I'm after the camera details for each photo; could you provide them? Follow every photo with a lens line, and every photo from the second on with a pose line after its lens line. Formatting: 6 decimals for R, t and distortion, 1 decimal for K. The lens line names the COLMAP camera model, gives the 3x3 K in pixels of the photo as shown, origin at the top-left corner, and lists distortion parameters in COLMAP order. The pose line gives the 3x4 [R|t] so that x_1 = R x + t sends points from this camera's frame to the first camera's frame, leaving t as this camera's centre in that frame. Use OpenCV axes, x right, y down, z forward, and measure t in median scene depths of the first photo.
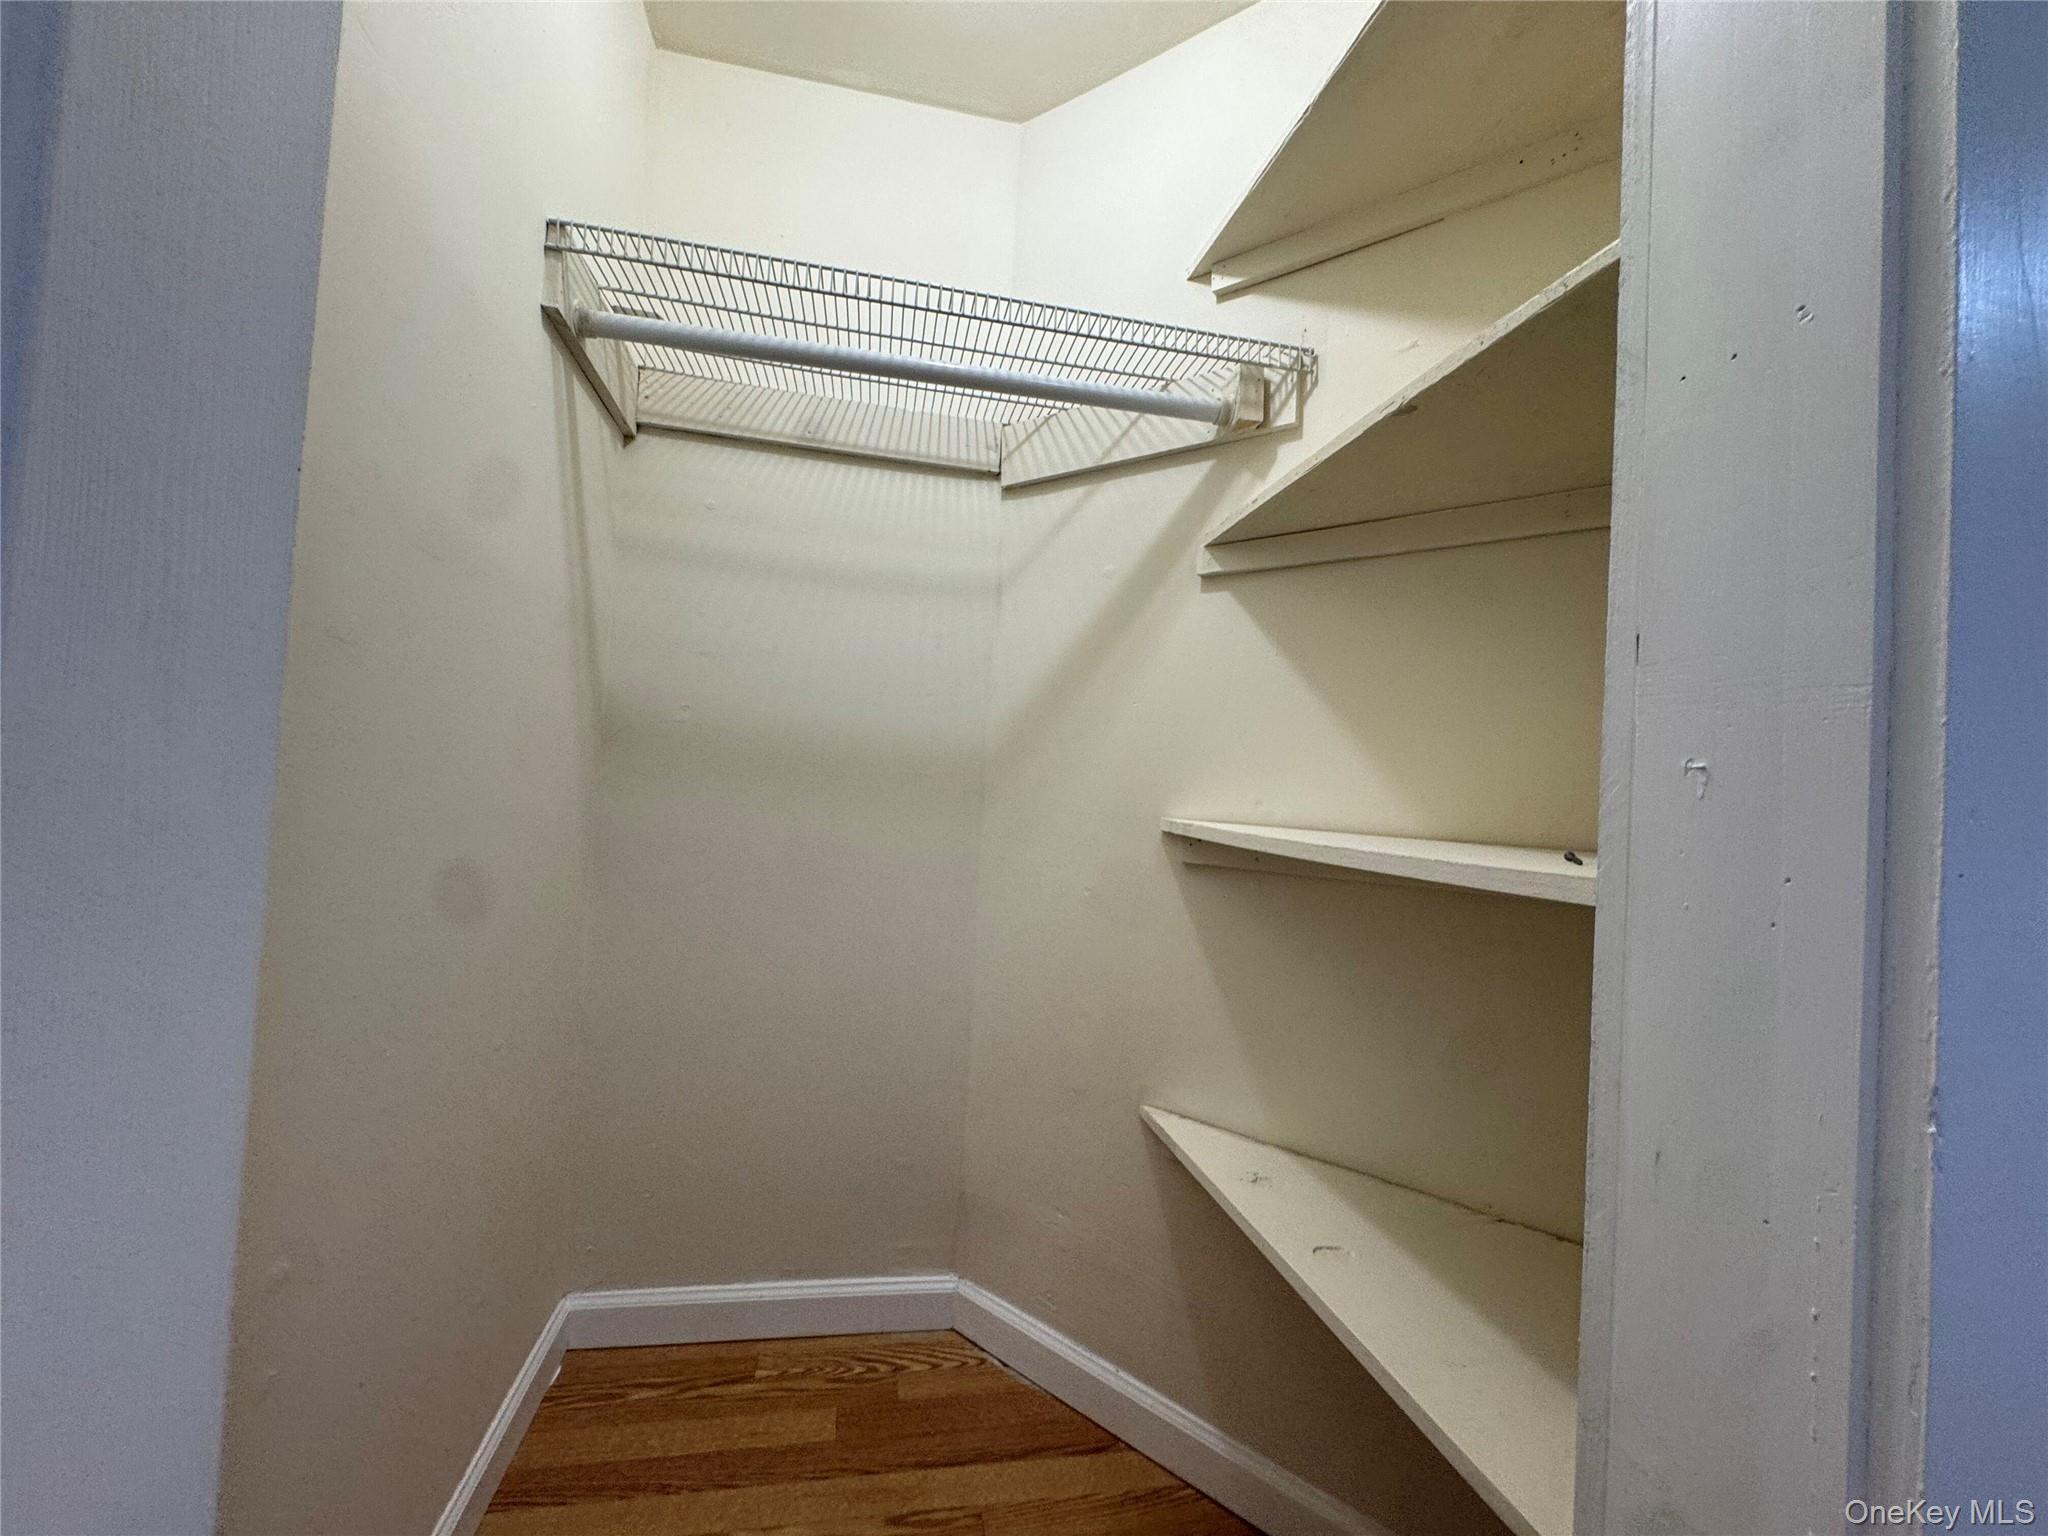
lens RADIAL K [[820.3, 0, 1024.0], [0, 820.3, 768.0], [0, 0, 1]] dist [-0.001270, -0.000038]
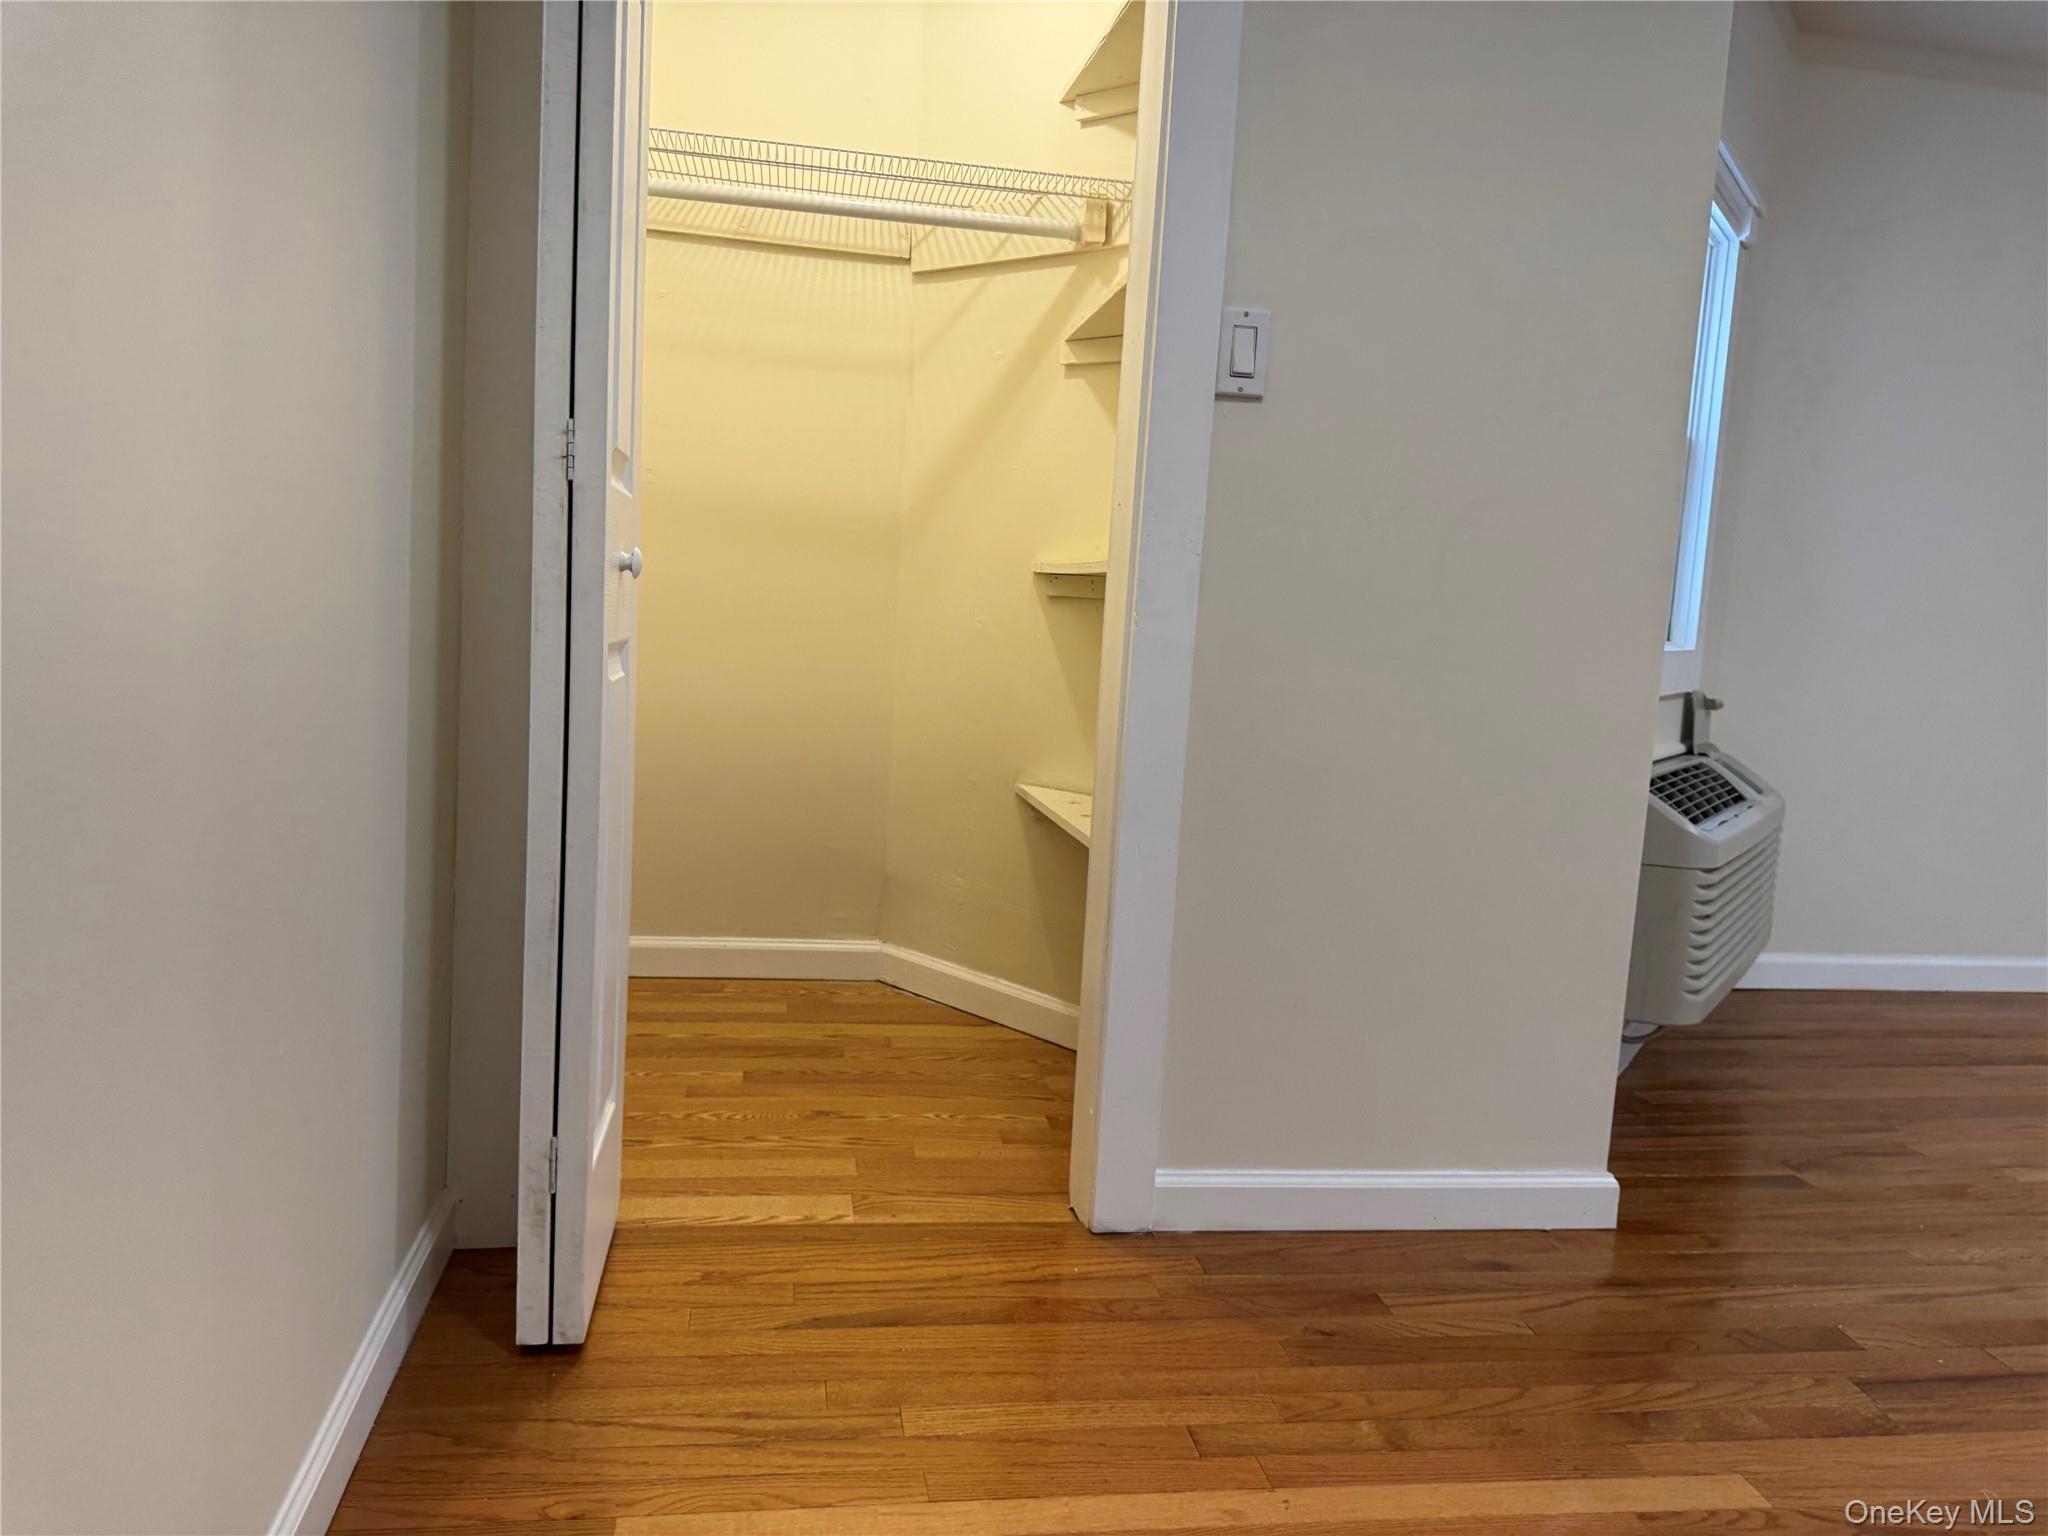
lens RADIAL K [[1442.6, 0, 1024.0], [0, 1442.6, 768.0], [0, 0, 1]] dist [0.052794, -0.121511]
pose [[0.999574, 0.004790, -0.028787, 0.219044], [-0.000807, 0.990596, 0.136820, 0.072453], [0.029172, -0.136739, 0.990178, -1.247403]]
